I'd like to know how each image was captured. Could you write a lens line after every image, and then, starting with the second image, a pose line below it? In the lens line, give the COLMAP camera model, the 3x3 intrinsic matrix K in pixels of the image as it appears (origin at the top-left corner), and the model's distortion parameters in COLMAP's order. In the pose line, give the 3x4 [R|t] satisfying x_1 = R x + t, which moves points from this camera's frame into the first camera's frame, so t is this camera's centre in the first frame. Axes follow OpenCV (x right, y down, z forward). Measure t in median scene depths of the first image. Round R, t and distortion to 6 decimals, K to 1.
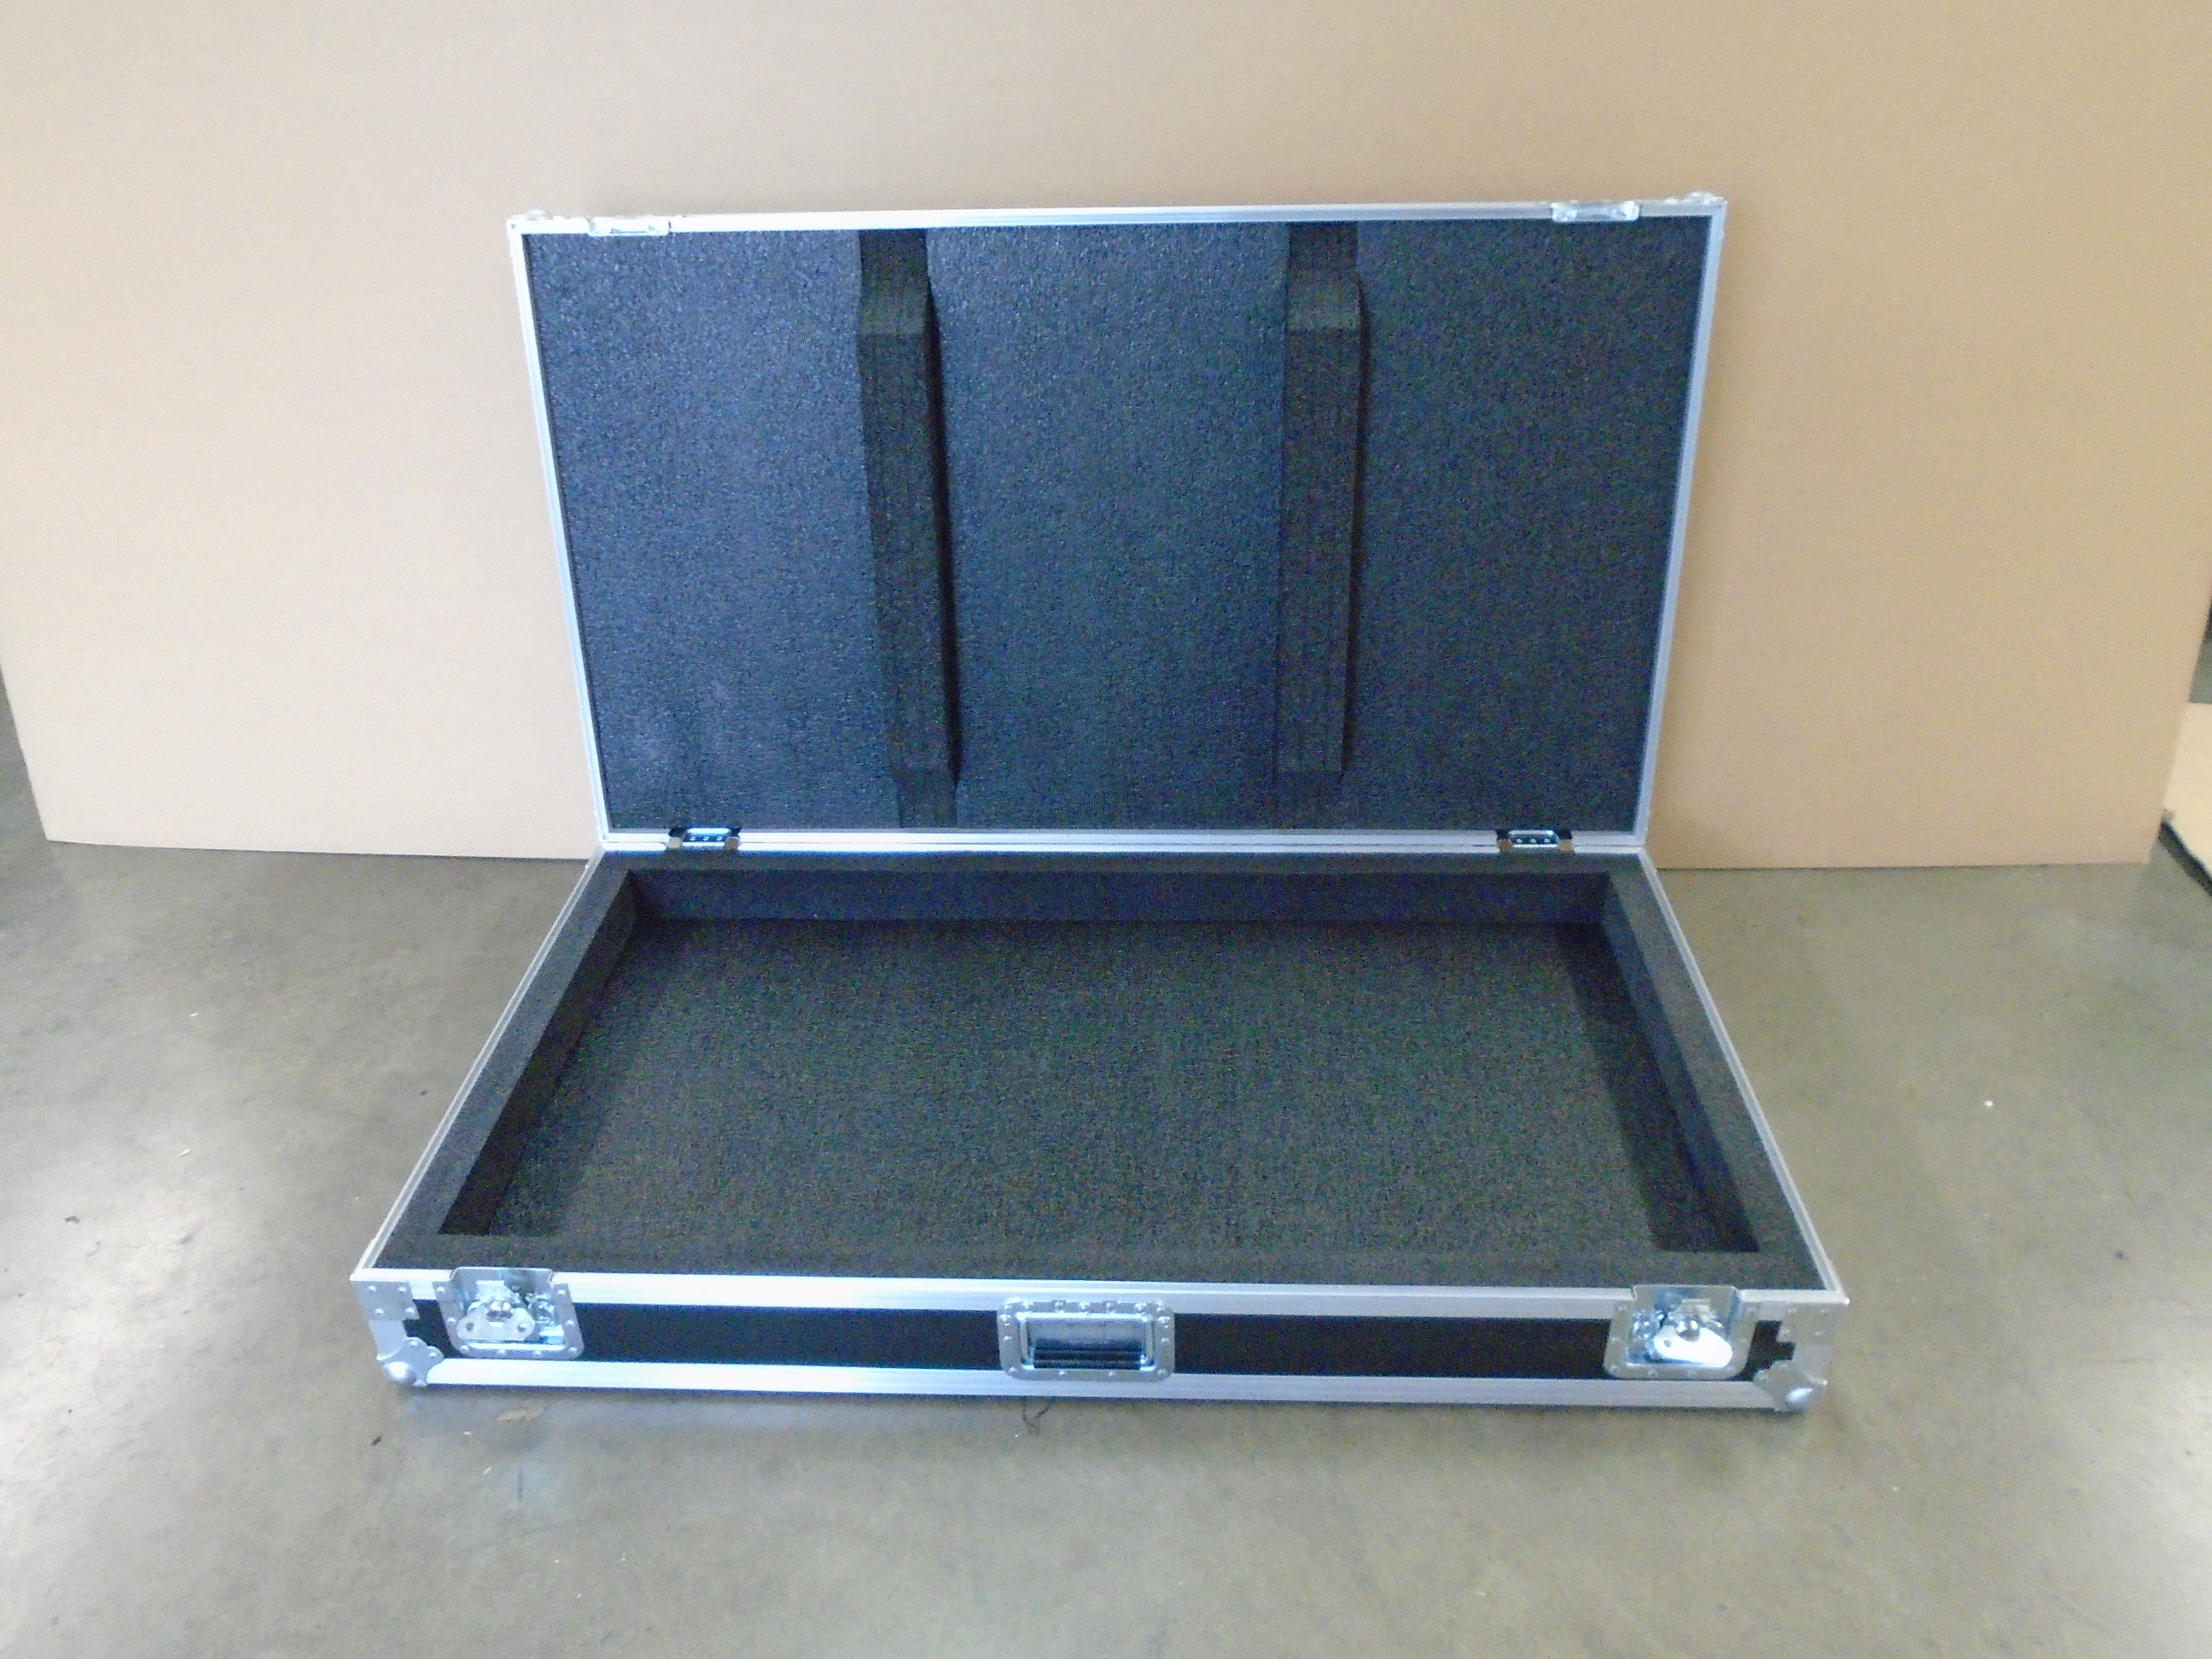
lens RADIAL K [[1680.0, 0, 1108.6], [0, 1680.0, 833.4], [0, 0, 1]] dist [-0.005903, -0.002300]
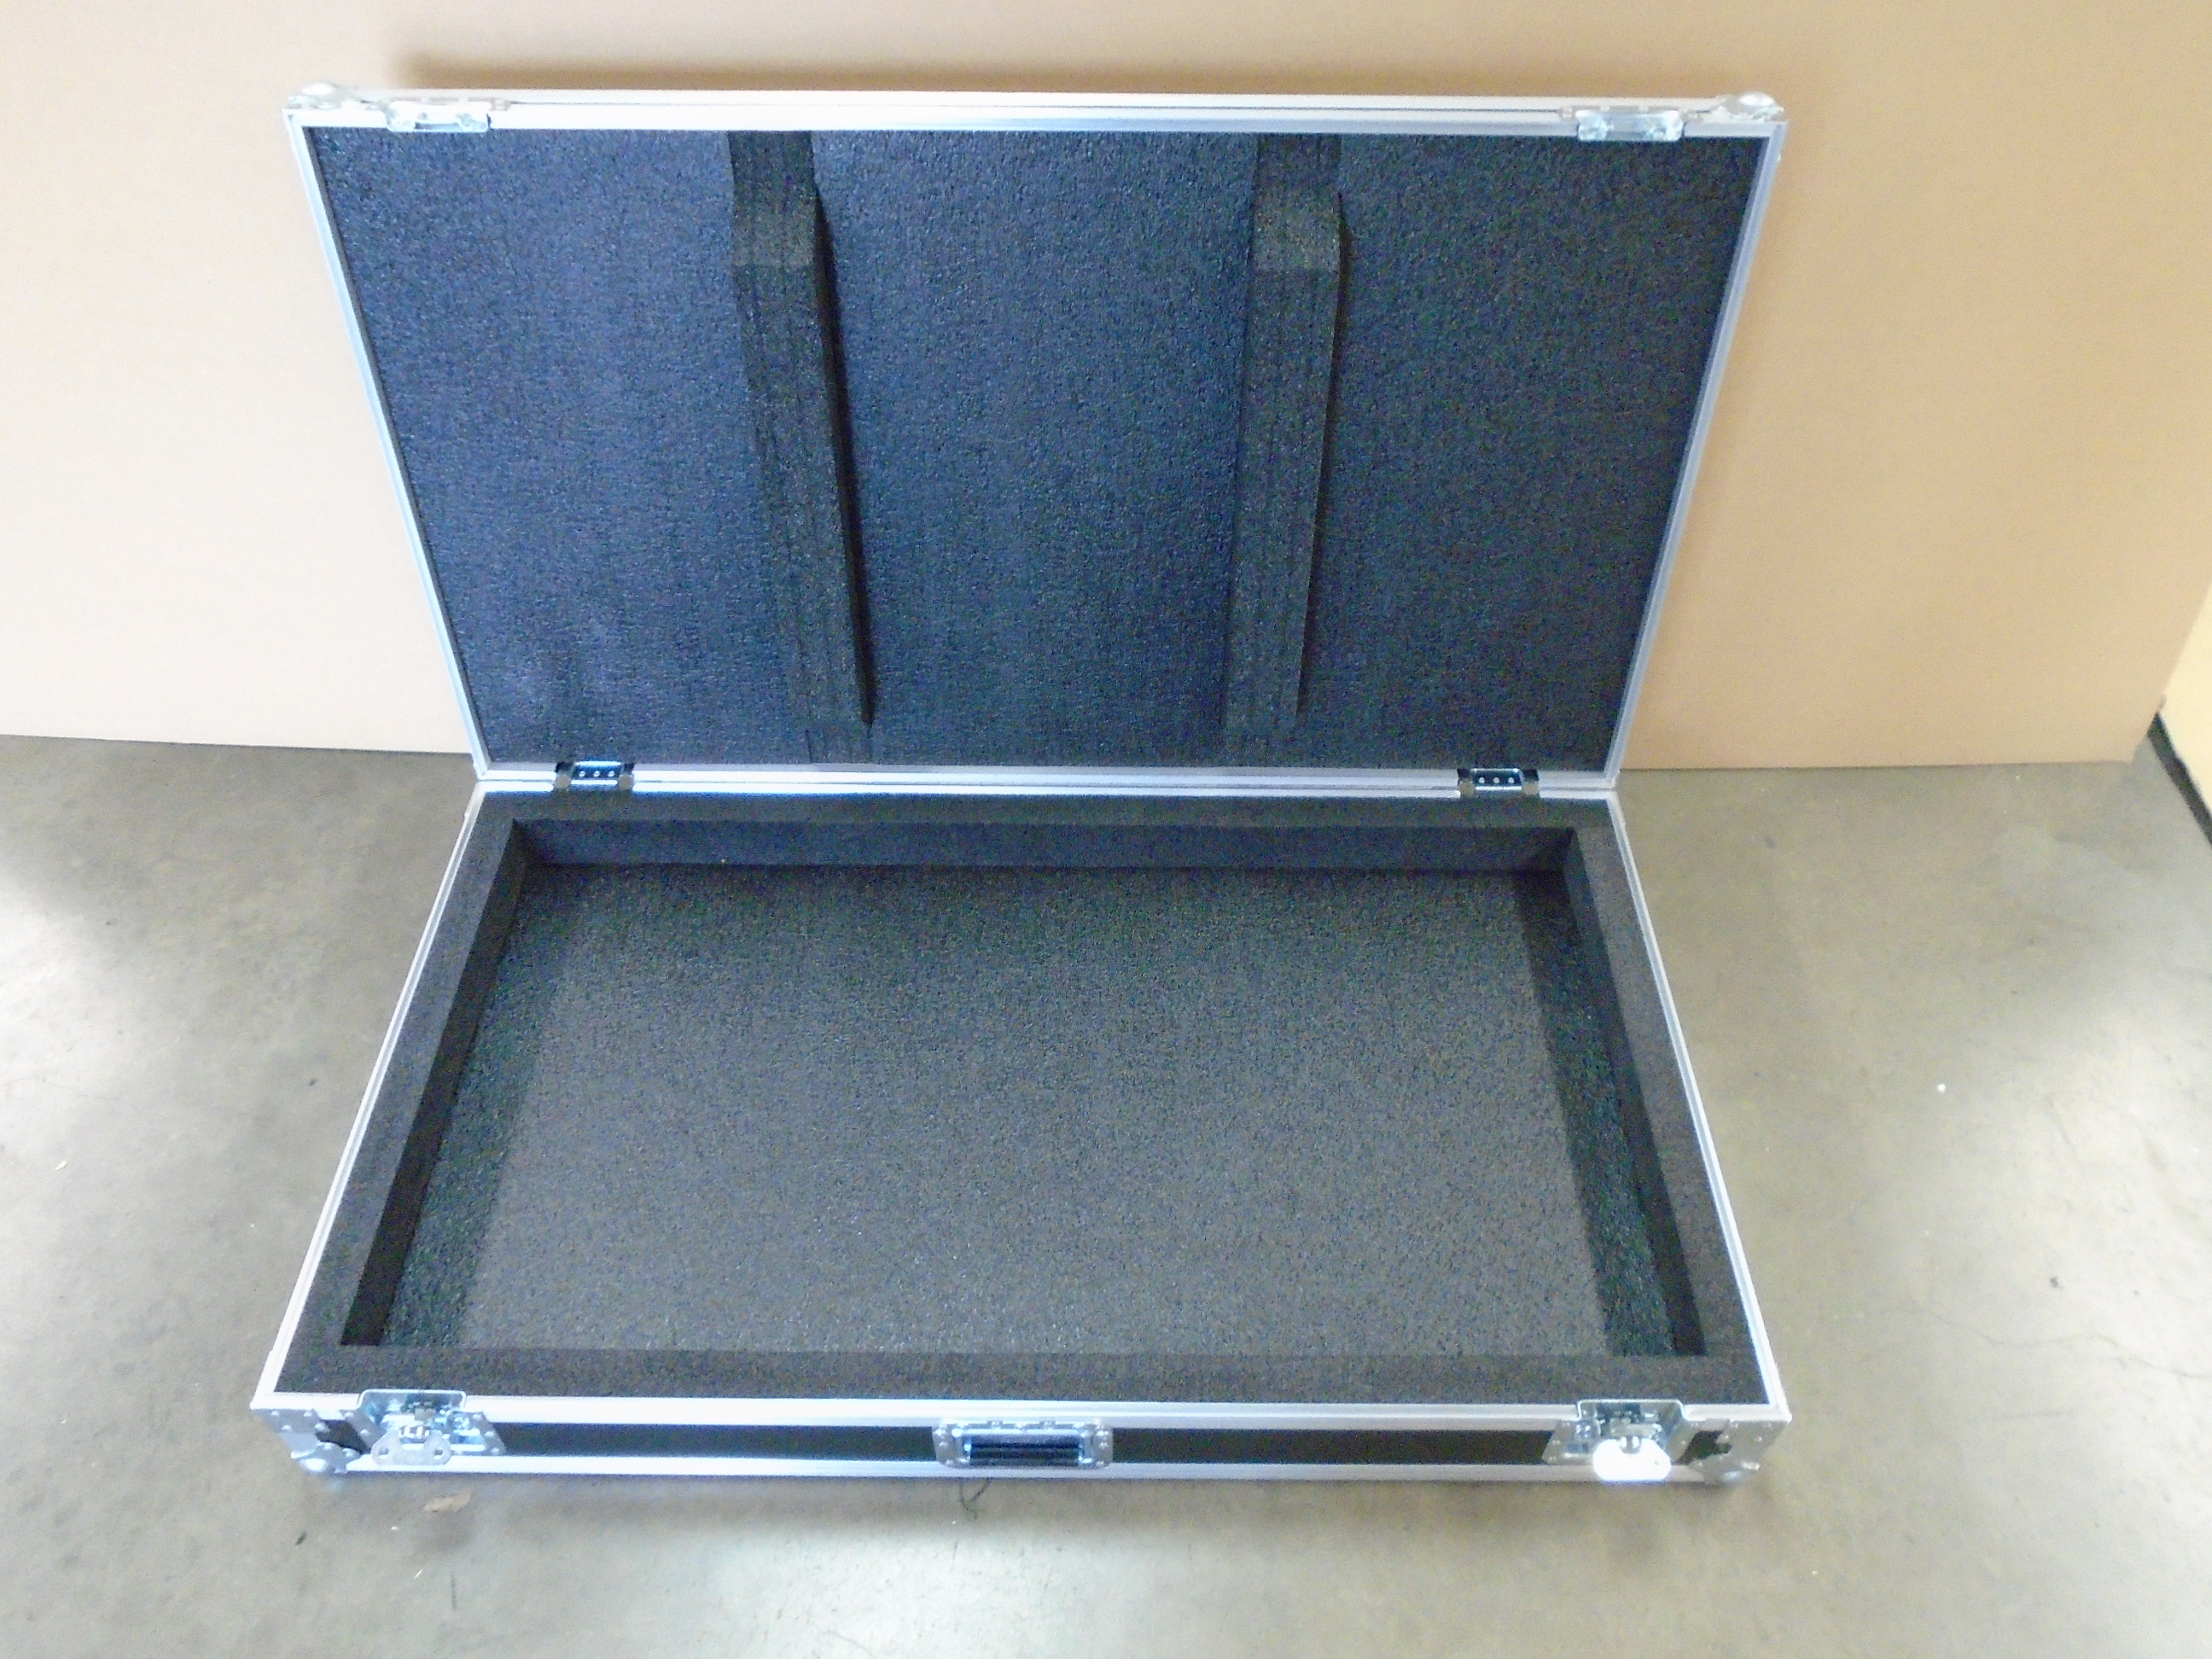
lens RADIAL K [[1680.0, 0, 1106.7], [0, 1680.0, 831.9], [0, 0, 1]] dist [-0.005903, -0.002300]
pose [[0.999067, -0.006791, 0.042658, -0.003005], [-0.005167, 0.961682, 0.274118, -0.248646], [-0.042885, -0.274083, 0.960749, 0.120747]]
